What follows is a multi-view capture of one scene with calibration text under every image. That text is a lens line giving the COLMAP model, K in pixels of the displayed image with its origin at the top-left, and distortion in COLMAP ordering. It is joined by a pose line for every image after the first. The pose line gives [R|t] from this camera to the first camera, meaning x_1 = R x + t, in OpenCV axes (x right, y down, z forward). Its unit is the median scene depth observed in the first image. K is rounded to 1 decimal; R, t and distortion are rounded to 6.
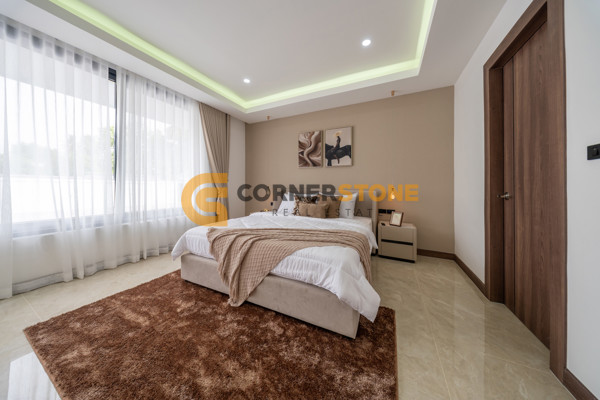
lens RADIAL K [[176.1, 0, 309.6], [0, 176.1, 187.9], [0, 0, 1]] dist [0.000391, -0.001017]
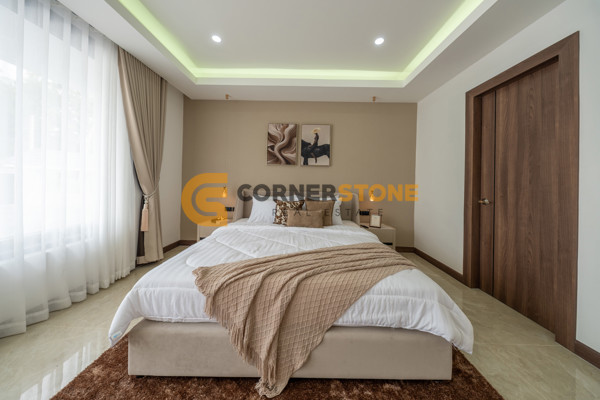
lens RADIAL K [[176.1, 0, 303.2], [0, 176.1, 183.3], [0, 0, 1]] dist [0.000391, -0.001017]
pose [[0.913362, 0.013695, 0.406917, -0.317616], [-0.014659, 0.999892, -0.000748, -0.035647], [-0.406883, -0.005282, 0.913465, 0.218561]]
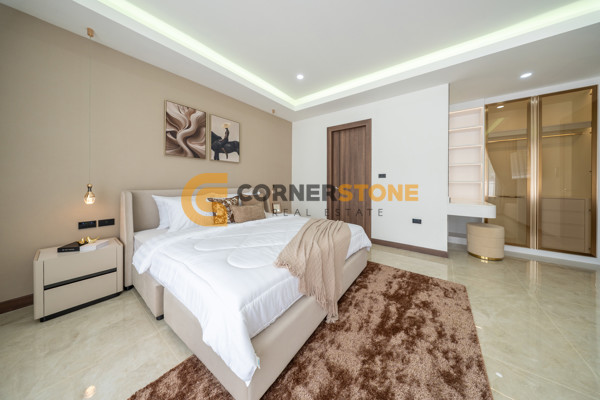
lens RADIAL K [[176.1, 0, 297.9], [0, 176.1, 182.3], [0, 0, 1]] dist [0.000391, -0.001017]
pose [[0.233419, 0.000613, 0.972376, -0.724152], [0.010585, 0.999939, -0.003171, -0.016249], [-0.972319, 0.011033, 0.233398, 0.525630]]
